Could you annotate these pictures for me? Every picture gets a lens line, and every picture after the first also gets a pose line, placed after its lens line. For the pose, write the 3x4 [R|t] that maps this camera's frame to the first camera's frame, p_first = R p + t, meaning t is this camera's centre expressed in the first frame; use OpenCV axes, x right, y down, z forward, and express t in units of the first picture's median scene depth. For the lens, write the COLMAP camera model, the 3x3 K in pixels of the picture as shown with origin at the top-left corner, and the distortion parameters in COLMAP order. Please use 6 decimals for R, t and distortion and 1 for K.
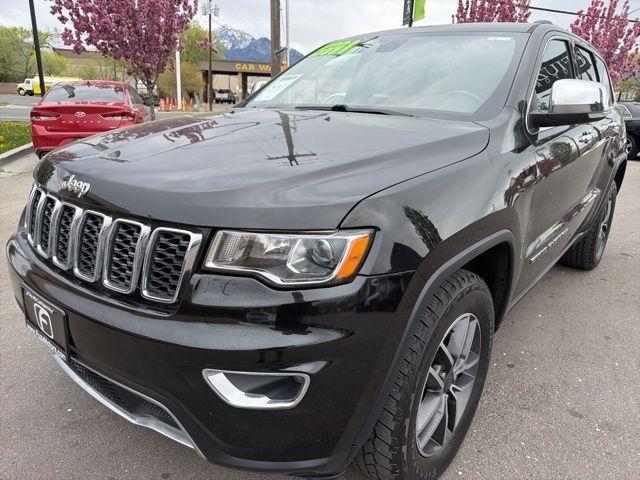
lens RADIAL K [[442.8, 0, 325.6], [0, 442.8, 228.1], [0, 0, 1]] dist [0.000823, -0.001047]
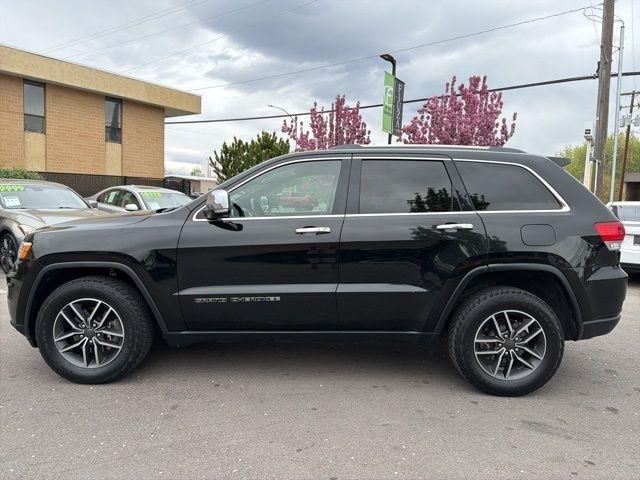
lens RADIAL K [[438.9, 0, 339.8], [0, 438.9, 238.9], [0, 0, 1]] dist [0.057940, -0.067799]
pose [[0.658174, 0.051024, -0.751135, 1.948963], [-0.216420, 0.968412, -0.123853, -0.053542], [0.721089, 0.244078, 0.648427, 0.299248]]
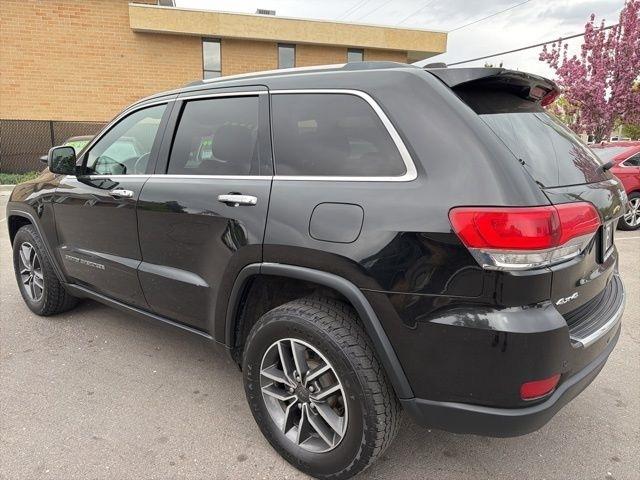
lens RADIAL K [[454.9, 0, 343.1], [0, 454.9, 242.8], [0, 0, 1]] dist [0.064019, -0.079112]
pose [[0.046637, 0.185026, -0.981626, 2.120547], [-0.288020, 0.943451, 0.164147, -0.529077], [0.956488, 0.275073, 0.097291, 1.766282]]
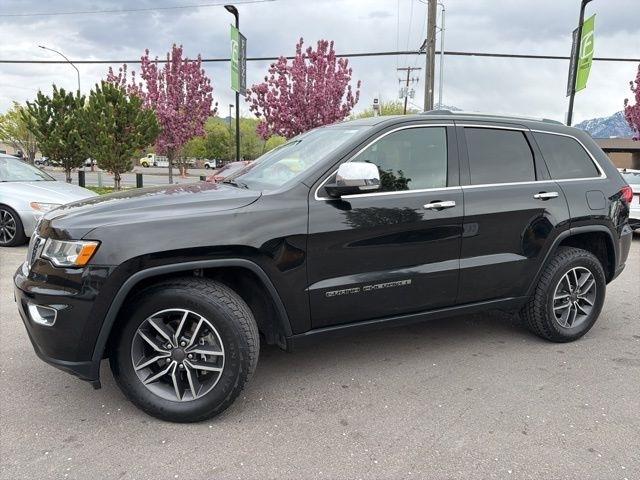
lens RADIAL K [[433.6, 0, 332.6], [0, 433.6, 237.8], [0, 0, 1]] dist [0.058453, -0.066212]
pose [[0.913599, 0.051284, -0.403369, 0.979500], [-0.104598, 0.988272, -0.111257, 0.048710], [0.392932, 0.143836, 0.908249, -0.189144]]
